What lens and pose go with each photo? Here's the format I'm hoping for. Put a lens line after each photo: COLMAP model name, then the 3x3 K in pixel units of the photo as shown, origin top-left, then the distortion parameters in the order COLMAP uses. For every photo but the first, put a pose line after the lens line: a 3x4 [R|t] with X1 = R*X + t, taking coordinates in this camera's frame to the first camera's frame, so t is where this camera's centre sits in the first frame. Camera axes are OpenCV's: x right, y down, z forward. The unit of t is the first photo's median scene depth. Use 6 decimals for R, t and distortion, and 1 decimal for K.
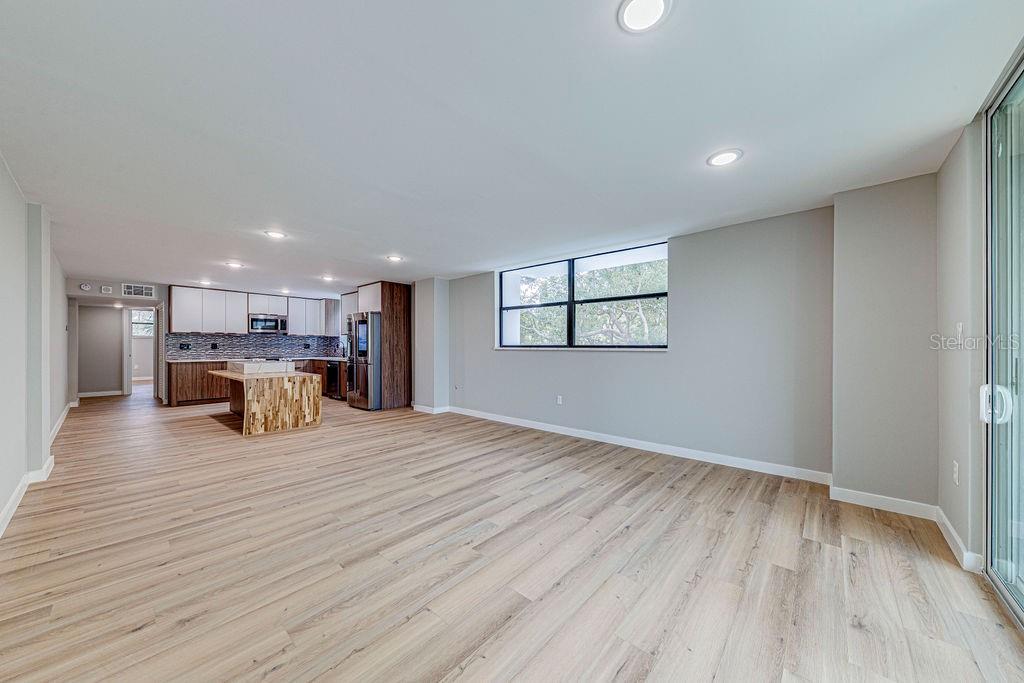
lens RADIAL K [[356.2, 0, 515.8], [0, 356.2, 349.7], [0, 0, 1]] dist [0.005083, -0.000083]
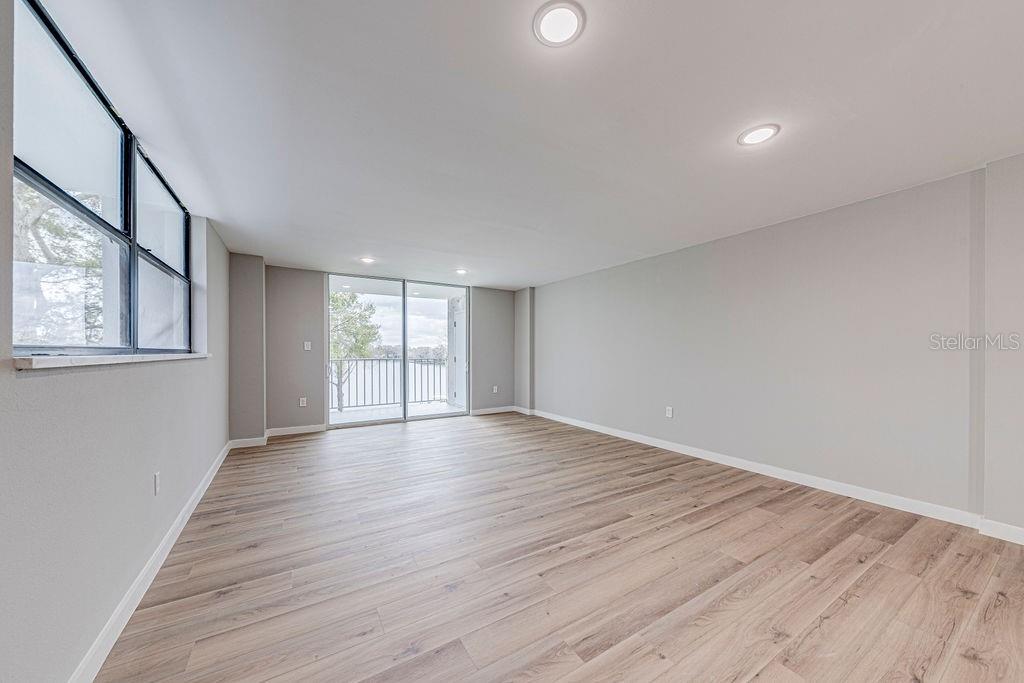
lens RADIAL K [[353.0, 0, 513.1], [0, 353.0, 345.5], [0, 0, 1]] dist [0.007336, -0.000081]
pose [[-0.953798, 0.001882, 0.300442, -0.598454], [0.000194, 0.999984, -0.005648, -0.021358], [-0.300448, -0.005329, -0.953783, 1.947745]]
